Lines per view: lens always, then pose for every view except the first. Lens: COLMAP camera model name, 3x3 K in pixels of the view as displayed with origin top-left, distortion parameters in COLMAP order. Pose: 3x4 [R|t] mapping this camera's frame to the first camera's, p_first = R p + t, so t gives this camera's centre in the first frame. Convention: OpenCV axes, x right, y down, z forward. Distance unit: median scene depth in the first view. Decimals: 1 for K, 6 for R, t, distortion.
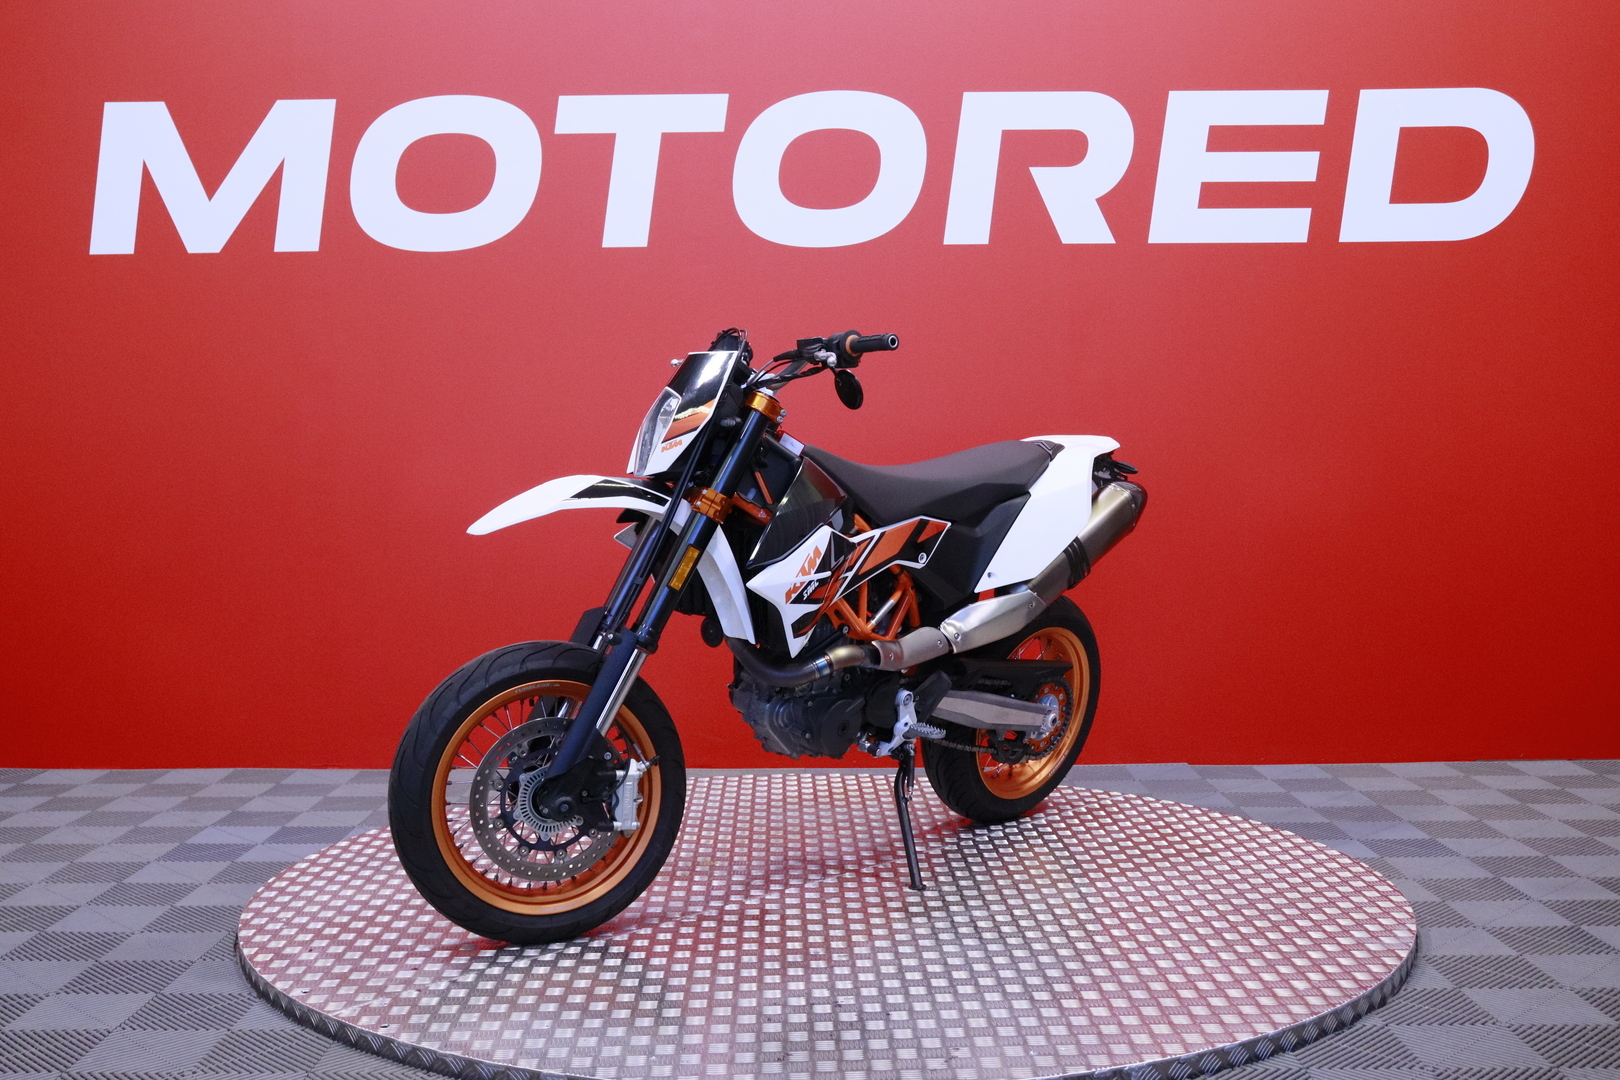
lens RADIAL K [[1701.7, 0, 803.1], [0, 1701.7, 534.6], [0, 0, 1]] dist [-0.015392, 0.000000]
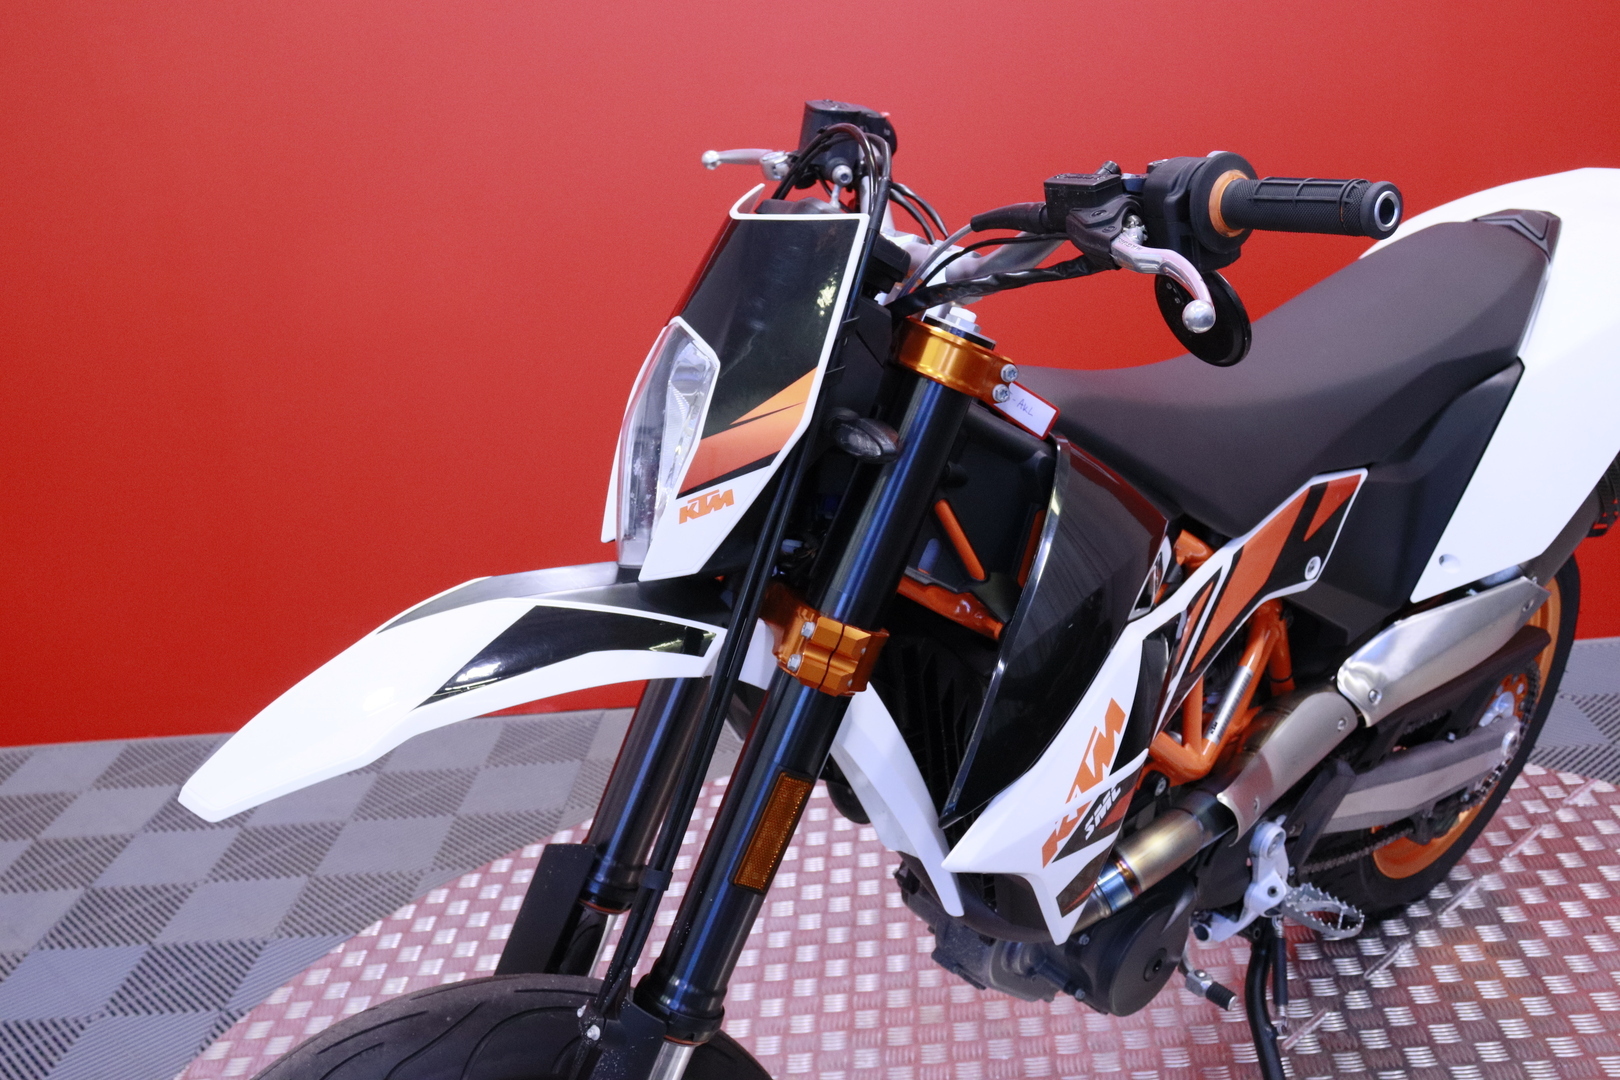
lens RADIAL K [[1701.7, 0, 823.7], [0, 1701.7, 542.7], [0, 0, 1]] dist [-0.015392, 0.000000]
pose [[0.995115, -0.067500, -0.072046, -0.026653], [0.084406, 0.960209, 0.266221, -0.134714], [0.051209, -0.271002, 0.961216, 0.638911]]
